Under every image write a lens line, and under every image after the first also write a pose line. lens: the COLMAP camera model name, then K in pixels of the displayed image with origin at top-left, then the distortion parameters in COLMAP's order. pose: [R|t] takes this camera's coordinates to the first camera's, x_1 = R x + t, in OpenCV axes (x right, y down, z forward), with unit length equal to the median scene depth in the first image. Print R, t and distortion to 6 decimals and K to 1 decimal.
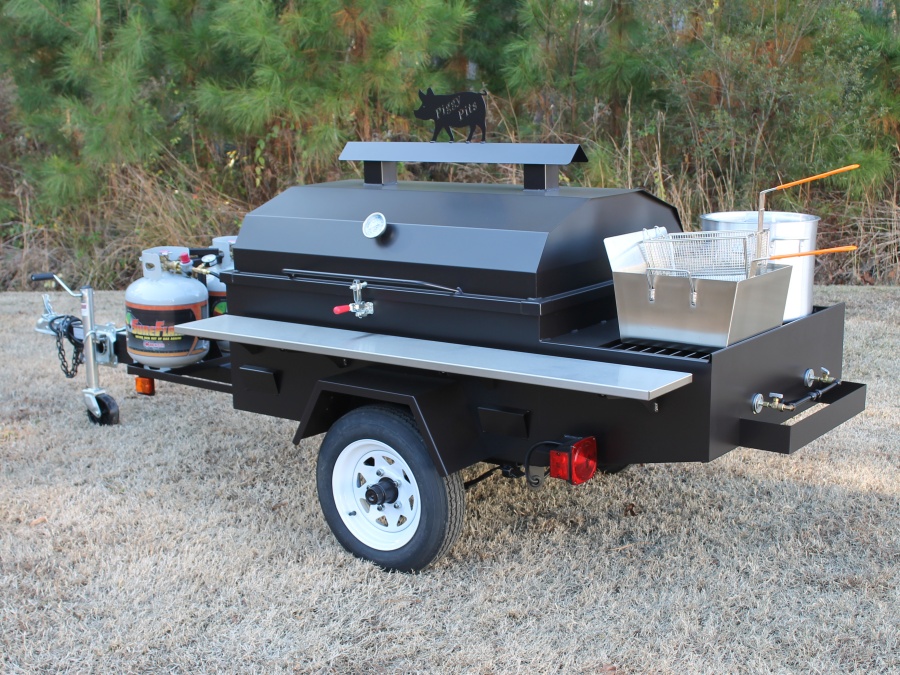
lens RADIAL K [[1278.4, 0, 450.0], [0, 1278.4, 337.5], [0, 0, 1]] dist [-0.017582, -0.013138]
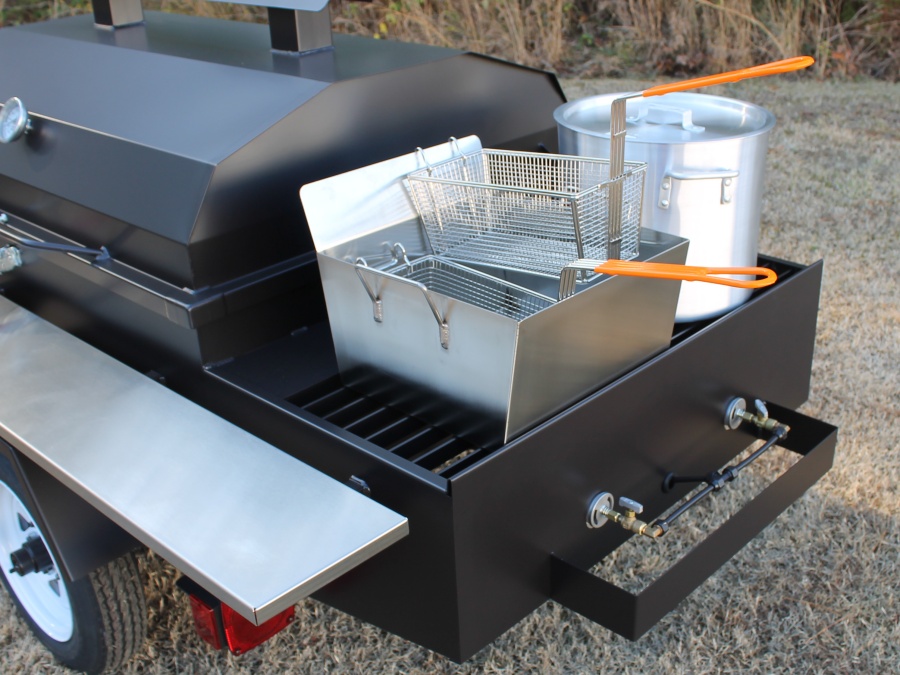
lens RADIAL K [[1042.3, 0, 450.0], [0, 1042.3, 337.5], [0, 0, 1]] dist [-0.000791, 0.001771]
pose [[0.992249, 0.028258, -0.121012, 0.093423], [0.000240, 0.973364, 0.229264, -0.045780], [0.124268, -0.227516, 0.965813, 0.244225]]
